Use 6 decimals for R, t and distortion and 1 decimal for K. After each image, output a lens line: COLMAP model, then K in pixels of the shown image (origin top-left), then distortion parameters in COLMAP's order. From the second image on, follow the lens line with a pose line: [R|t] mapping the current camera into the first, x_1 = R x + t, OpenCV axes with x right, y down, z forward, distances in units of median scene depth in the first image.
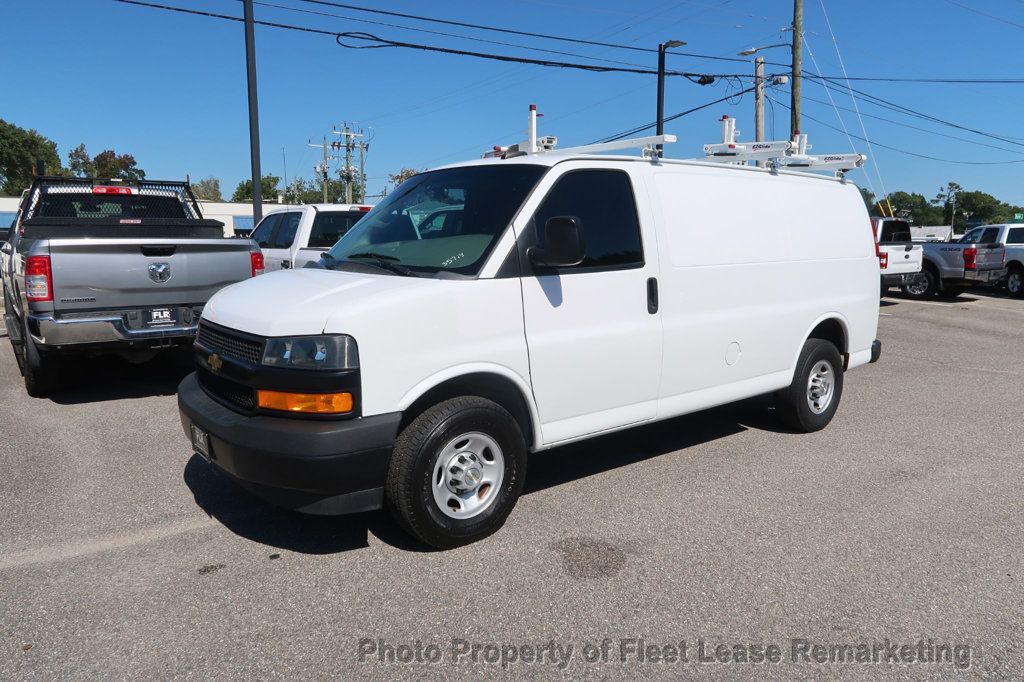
lens RADIAL K [[707.1, 0, 514.9], [0, 707.1, 342.3], [0, 0, 1]] dist [-0.027918, 0.012441]
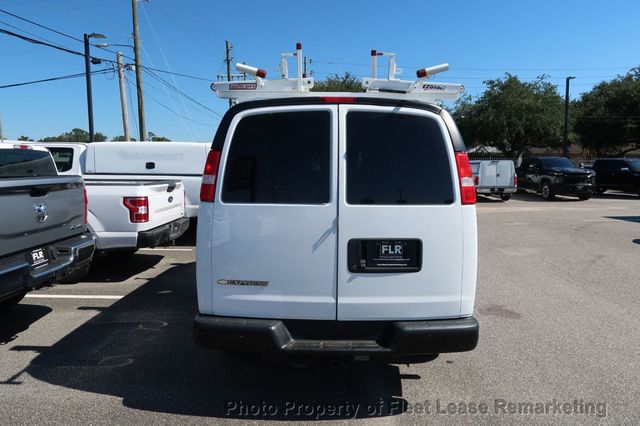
lens RADIAL K [[442.0, 0, 318.0], [0, 442.0, 210.7], [0, 0, 1]] dist [-0.027918, 0.012441]
pose [[0.603620, -0.085545, 0.792669, -0.337590], [0.117152, 0.992952, 0.017948, -0.030101], [-0.788618, 0.082029, 0.609388, 0.140268]]
